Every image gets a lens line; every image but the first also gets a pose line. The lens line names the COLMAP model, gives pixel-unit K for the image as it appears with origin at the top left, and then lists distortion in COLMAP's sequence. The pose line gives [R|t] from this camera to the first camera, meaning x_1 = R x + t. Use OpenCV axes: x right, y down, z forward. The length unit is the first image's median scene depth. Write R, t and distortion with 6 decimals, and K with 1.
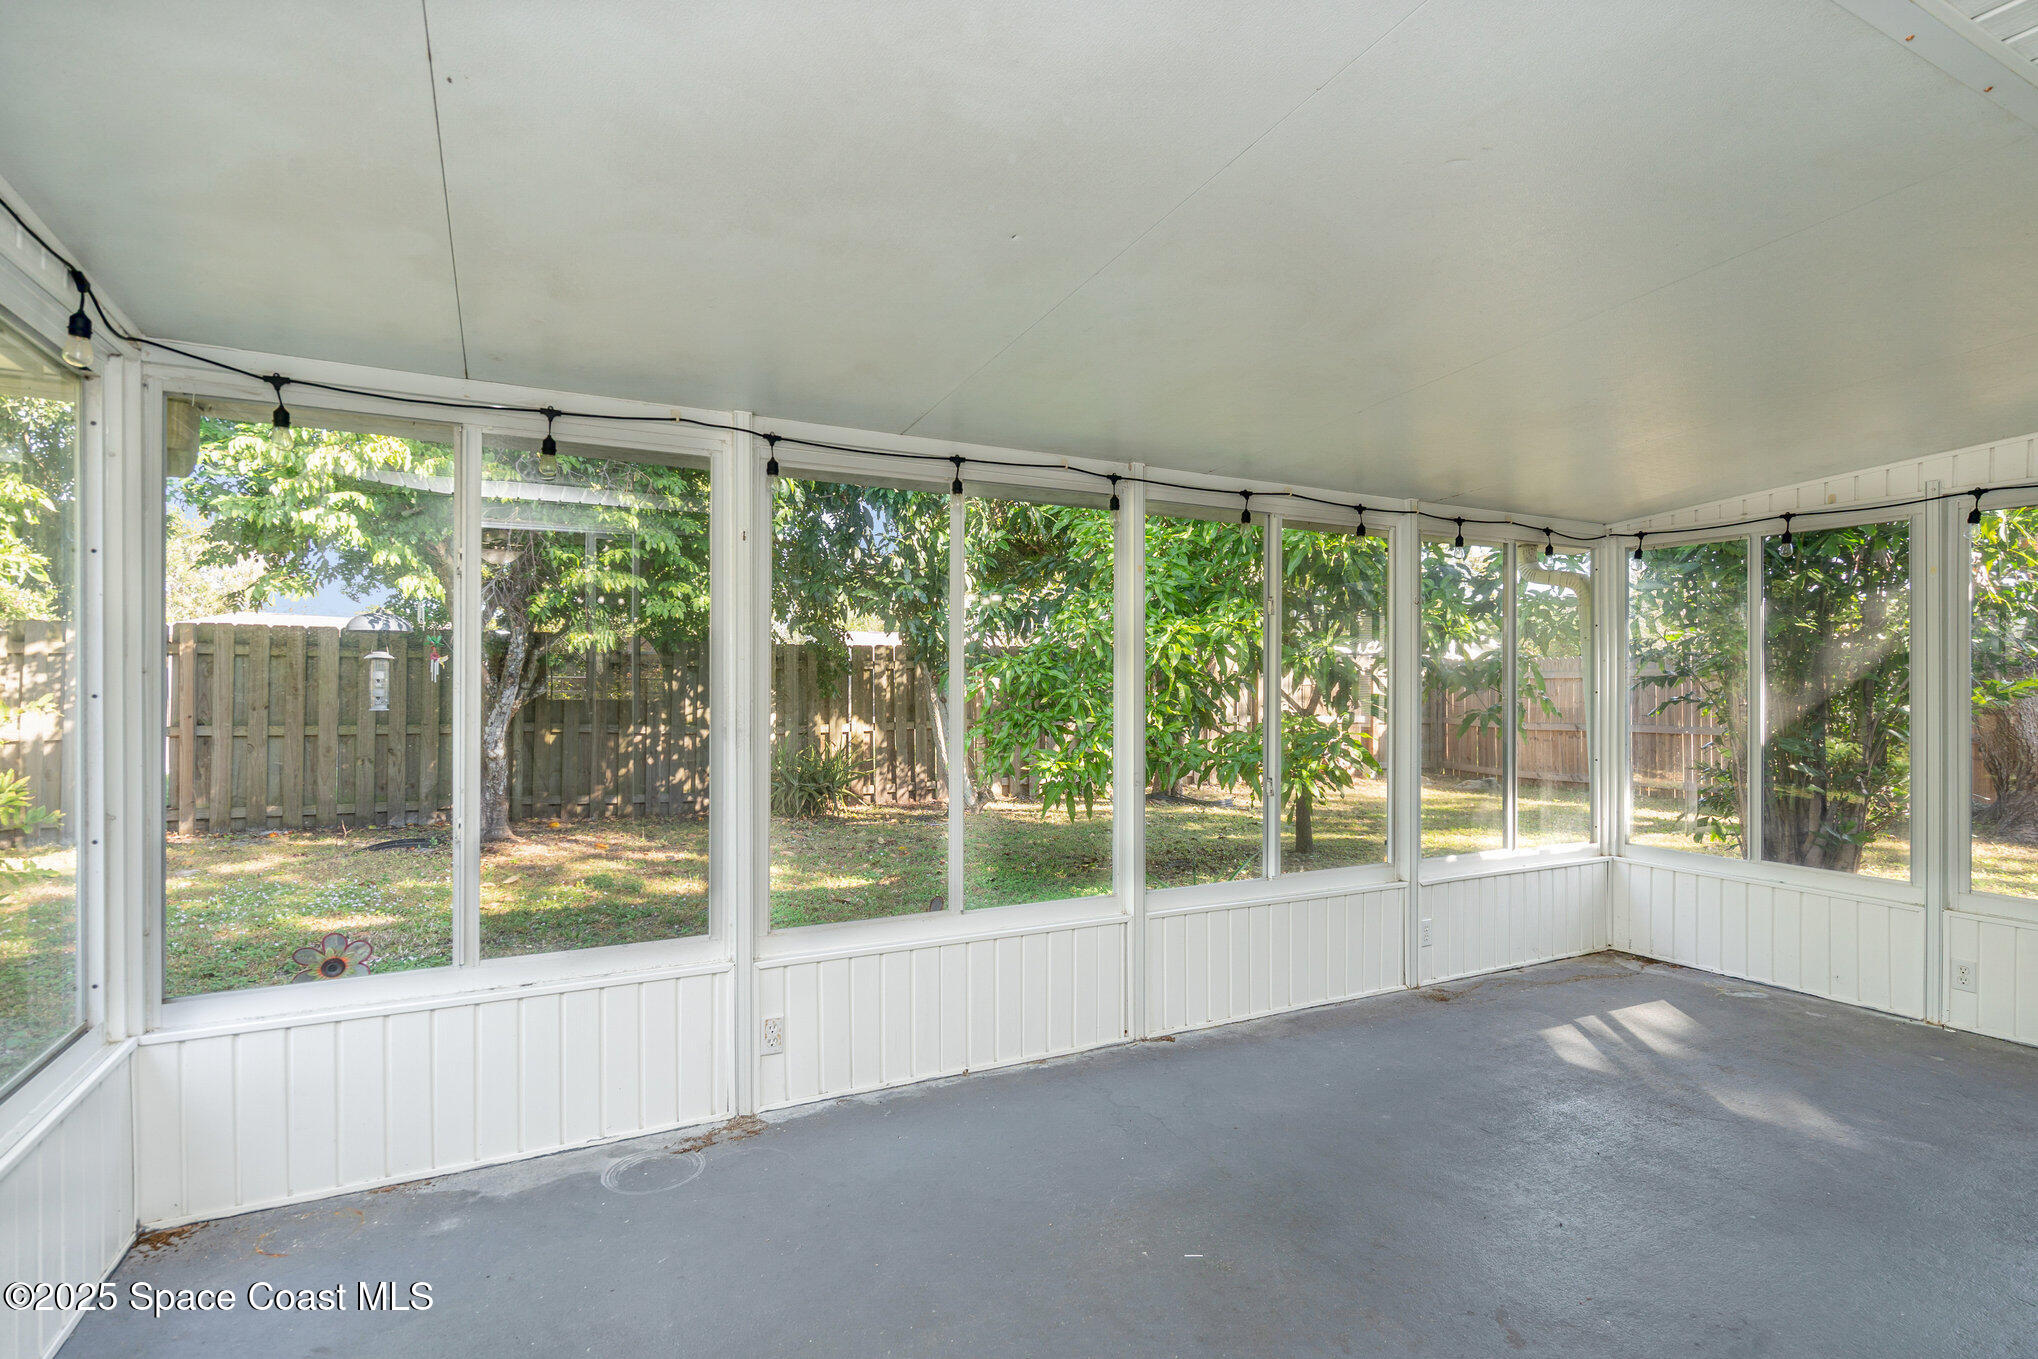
lens RADIAL K [[991.9, 0, 1024.8], [0, 991.9, 670.4], [0, 0, 1]] dist [-0.000561, -0.000875]
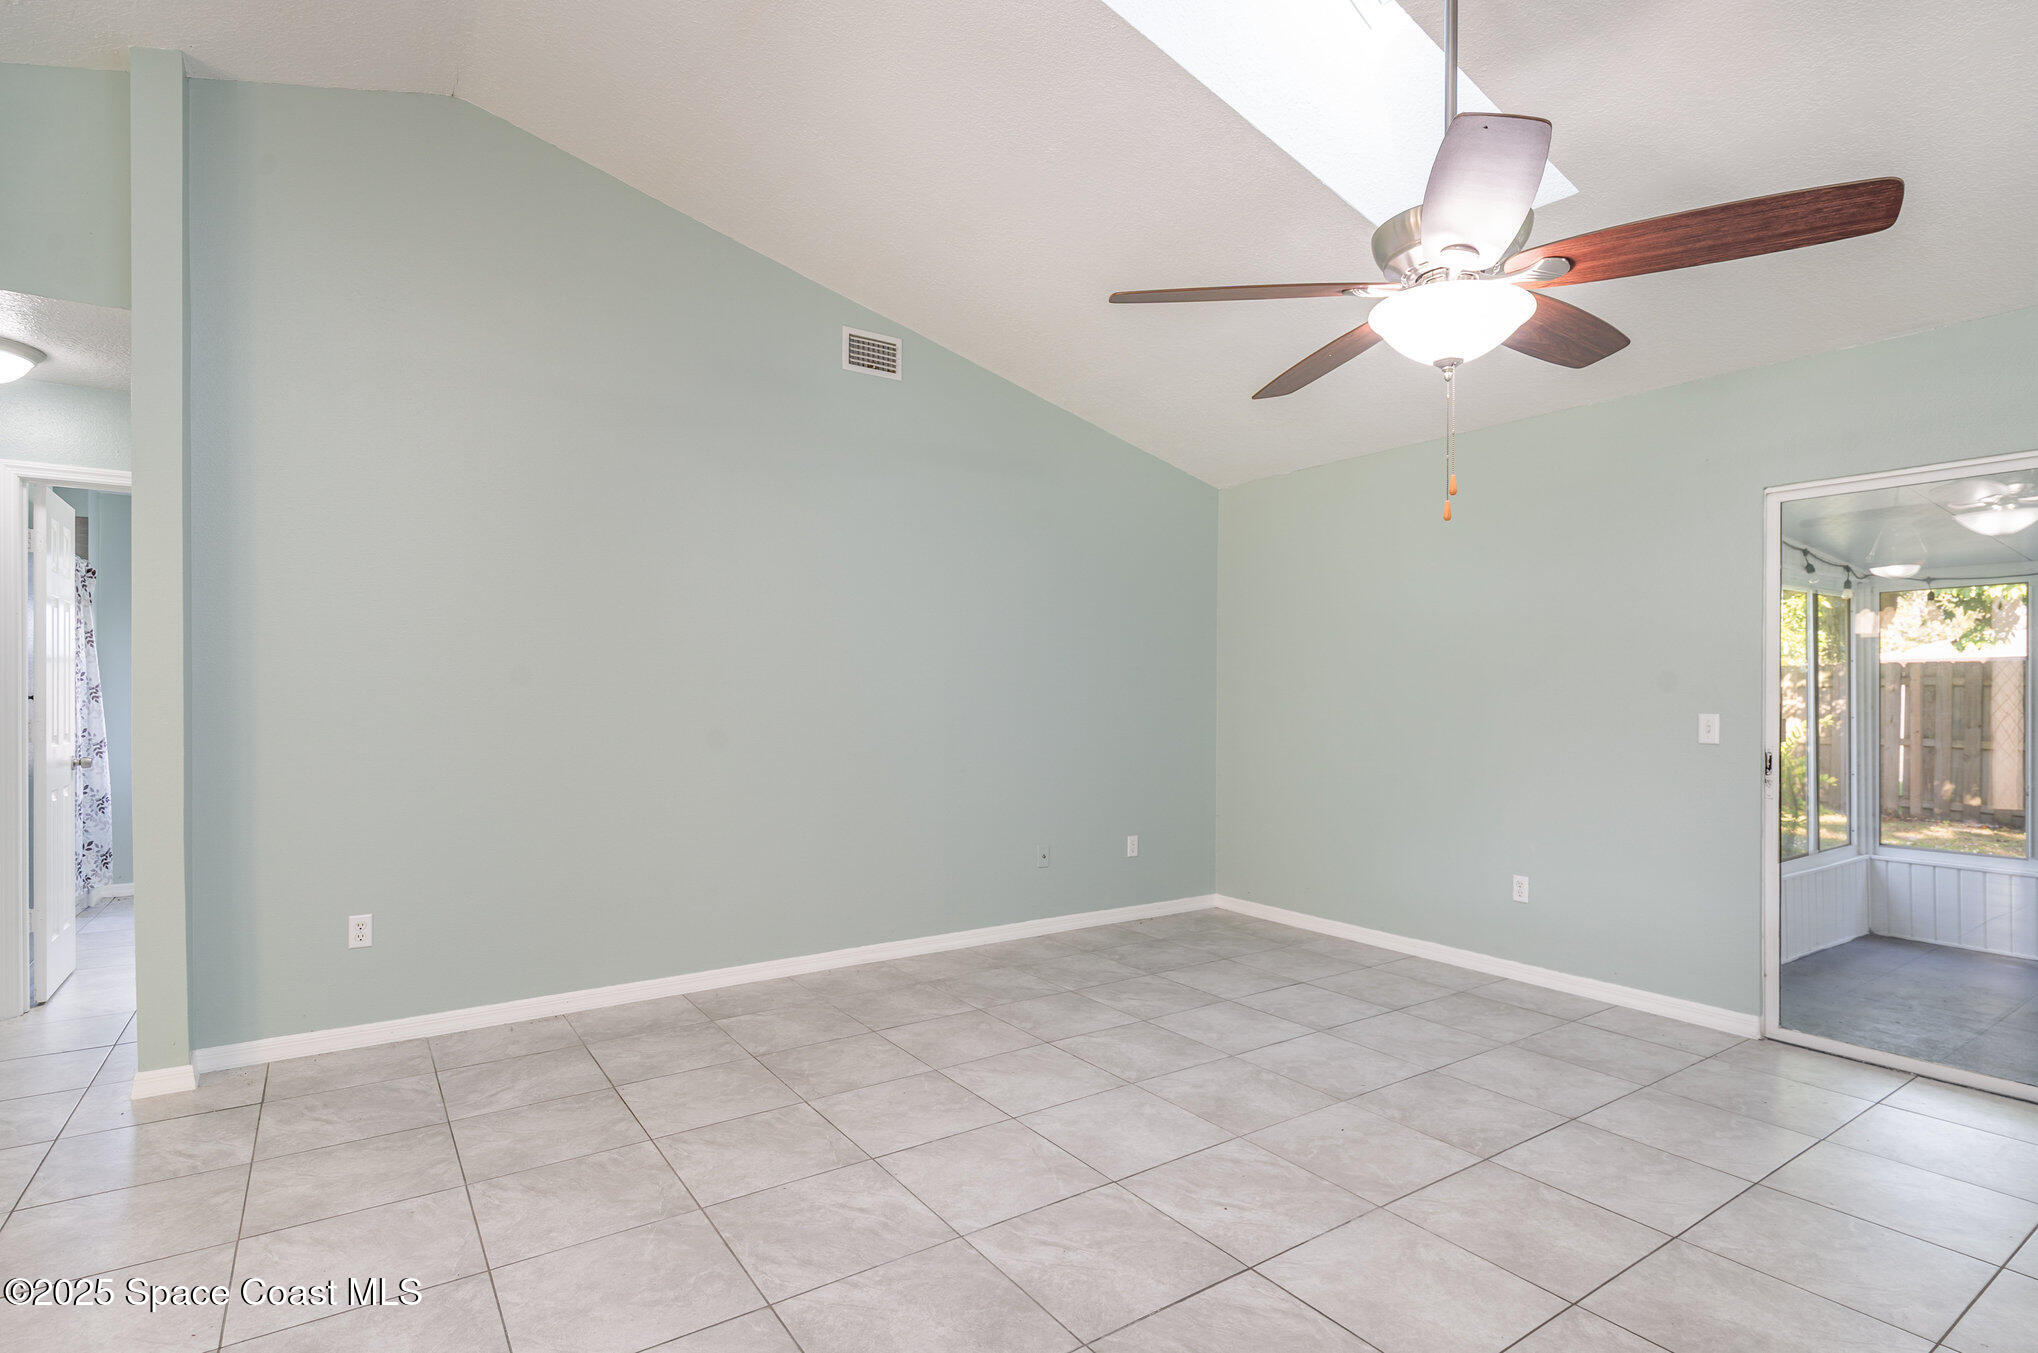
lens RADIAL K [[991.9, 0, 1012.9], [0, 991.9, 703.0], [0, 0, 1]] dist [-0.000561, -0.000875]
pose [[0.125611, 0.008899, -0.992040, 0.882263], [0.000885, 0.999958, 0.009082, -0.013654], [0.992079, -0.002019, 0.125598, -1.015905]]
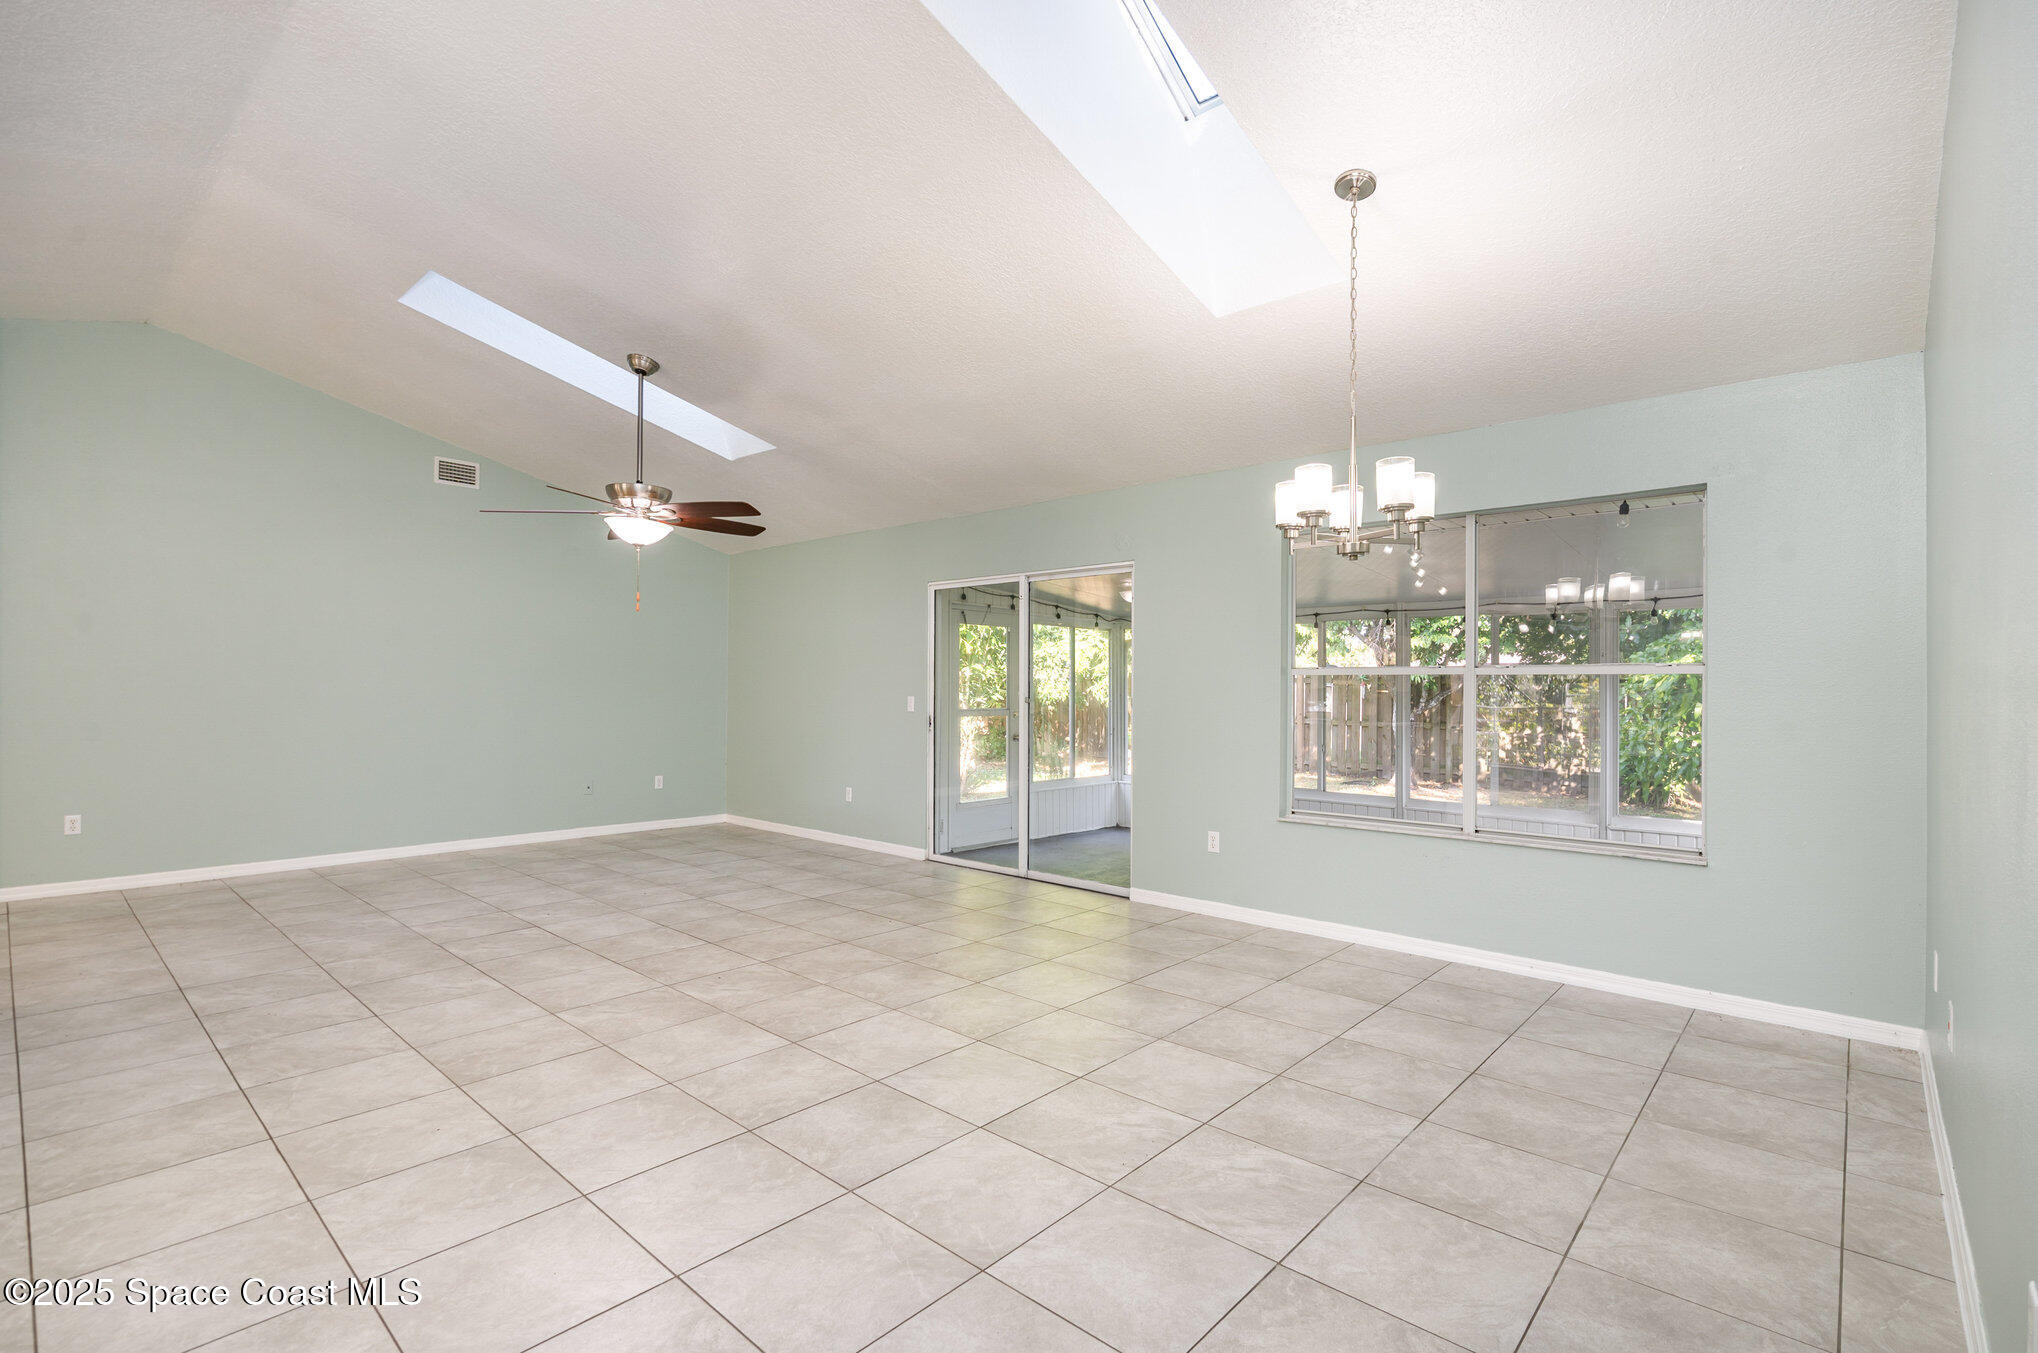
lens RADIAL K [[932.1, 0, 1022.9], [0, 932.1, 680.4], [0, 0, 1]] dist [-0.003892, 0.000727]
pose [[0.356871, -0.005493, -0.934138, 1.840578], [-0.003561, 0.999967, -0.007240, -0.011646], [0.934147, 0.005911, 0.356840, -0.610230]]
